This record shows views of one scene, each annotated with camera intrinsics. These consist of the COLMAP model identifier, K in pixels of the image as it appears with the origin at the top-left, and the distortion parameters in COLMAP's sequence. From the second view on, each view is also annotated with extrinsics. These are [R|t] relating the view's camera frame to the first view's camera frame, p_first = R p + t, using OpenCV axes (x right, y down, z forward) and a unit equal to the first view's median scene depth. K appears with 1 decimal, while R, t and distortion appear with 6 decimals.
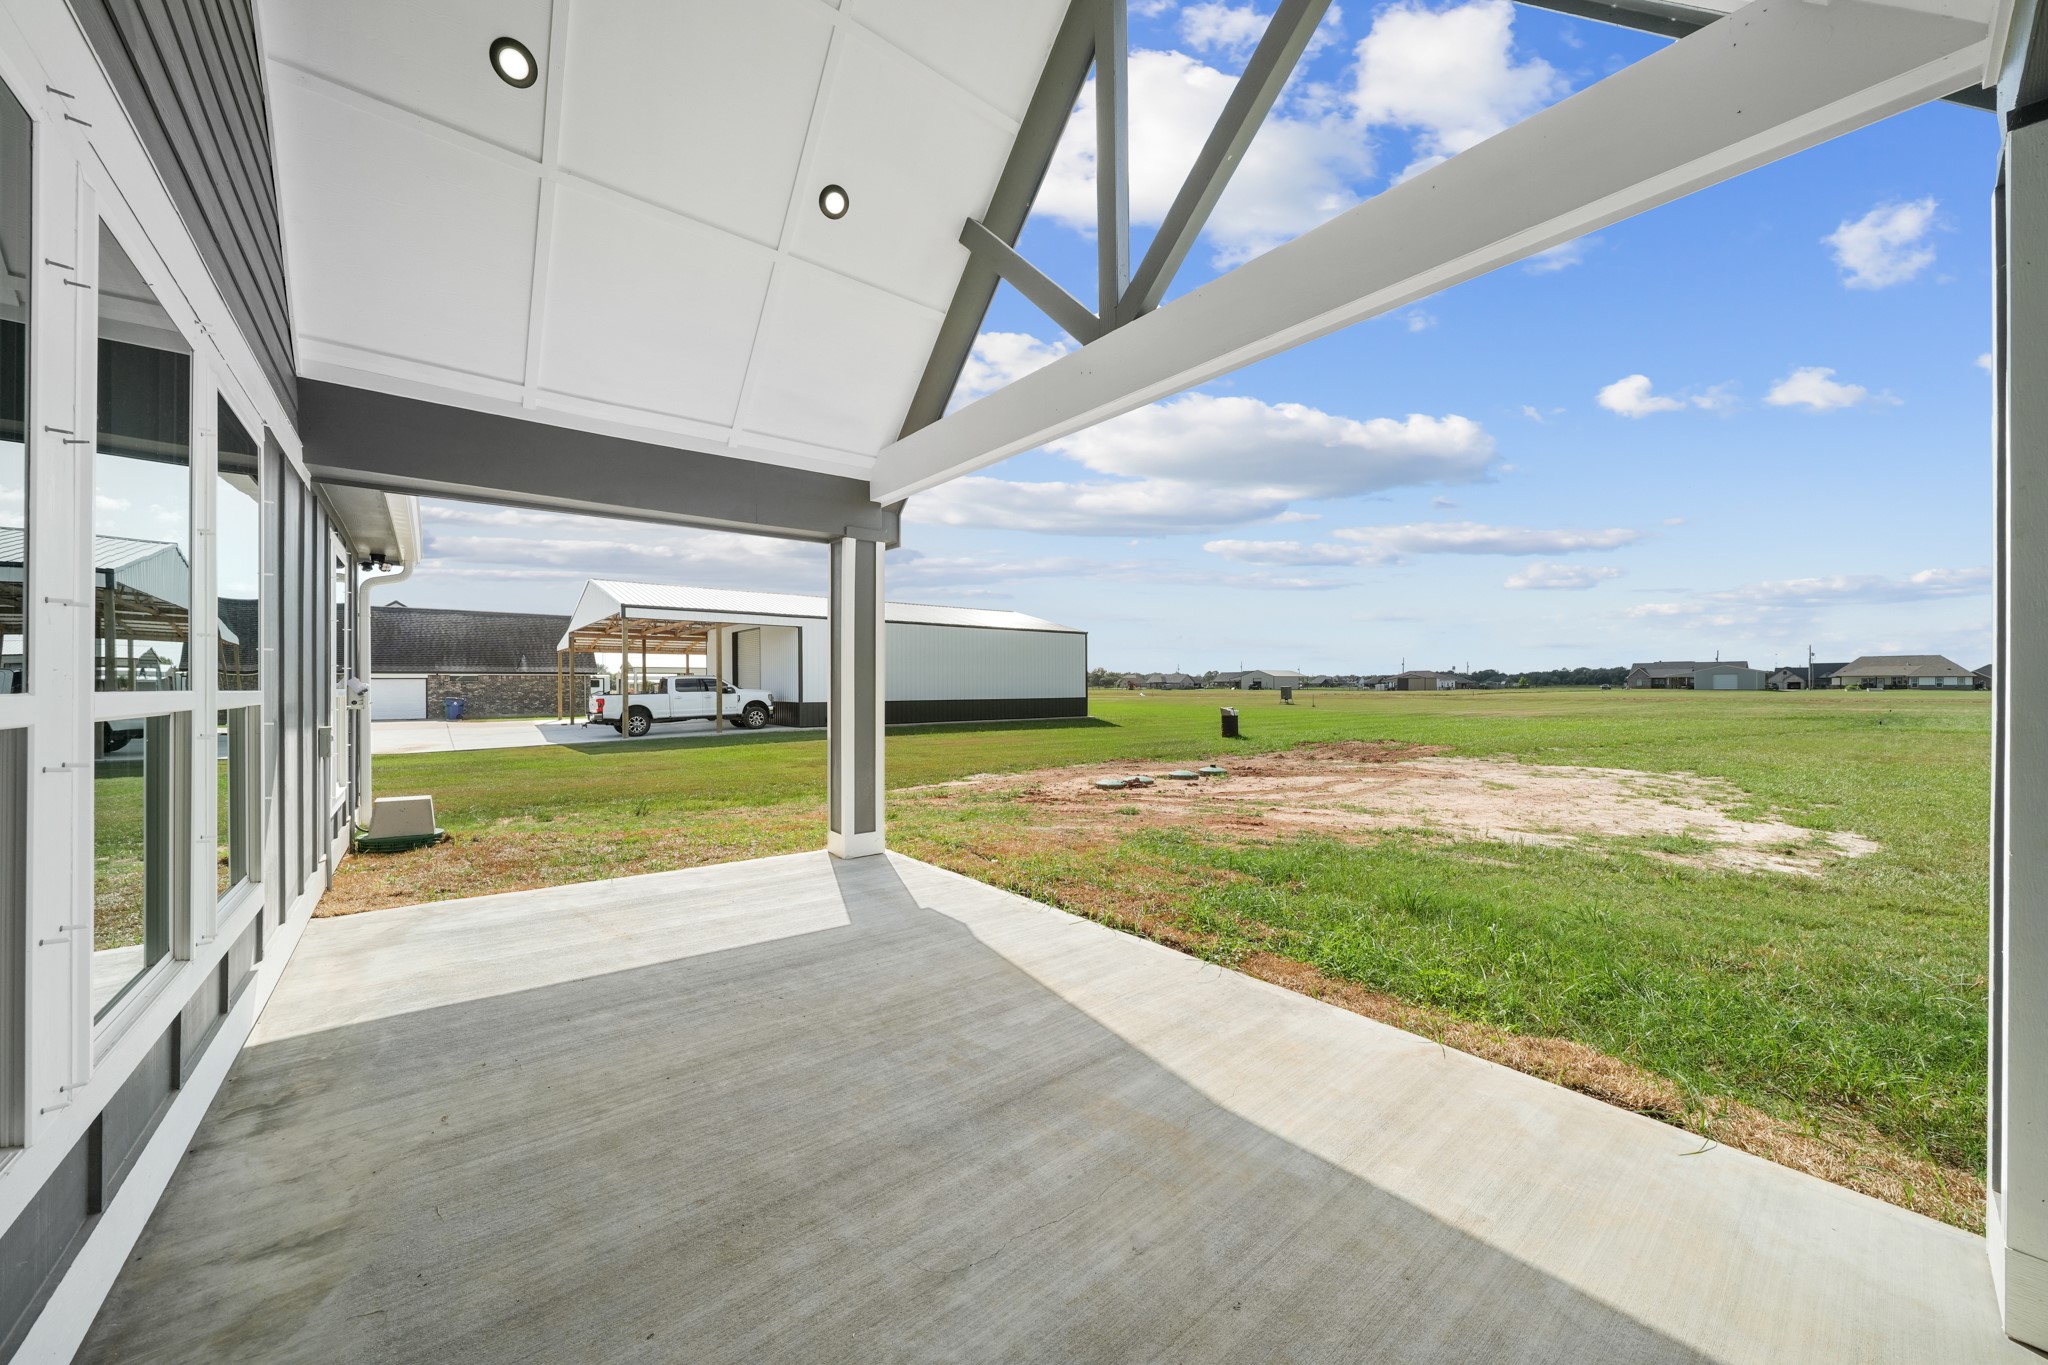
lens RADIAL K [[741.3, 0, 1019.7], [0, 741.3, 684.2], [0, 0, 1]] dist [-0.001890, -0.000037]
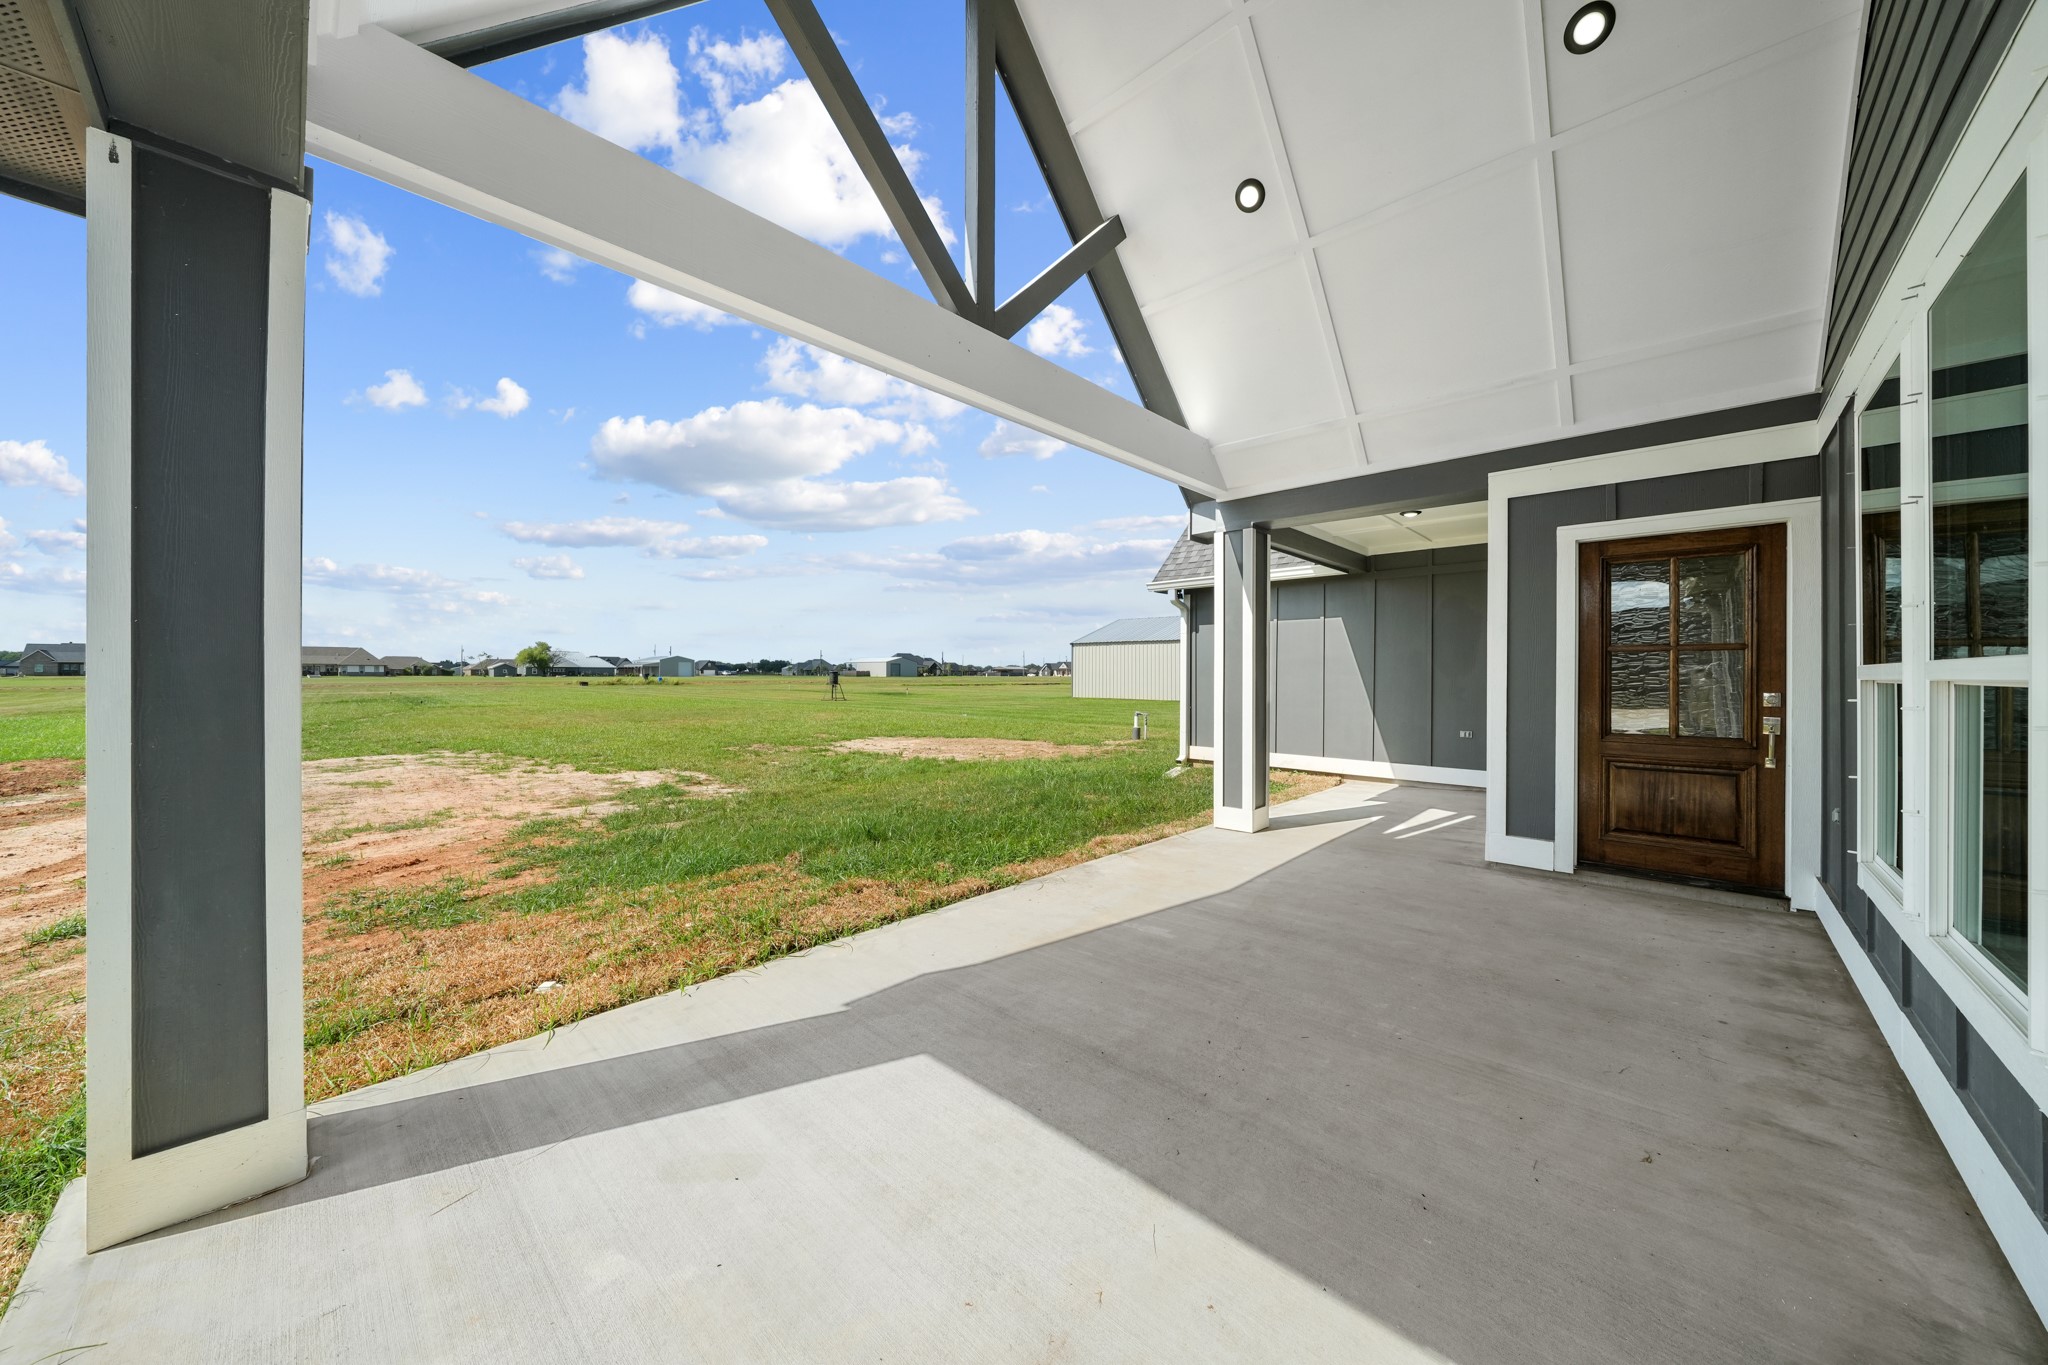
lens RADIAL K [[685.6, 0, 993.6], [0, 685.6, 674.6], [0, 0, 1]] dist [-0.000446, -0.000006]
pose [[-0.108295, -0.000721, 0.994119, -0.966892], [-0.004652, 0.999989, 0.000219, 0.004711], [-0.994108, -0.004601, -0.108297, 1.200694]]
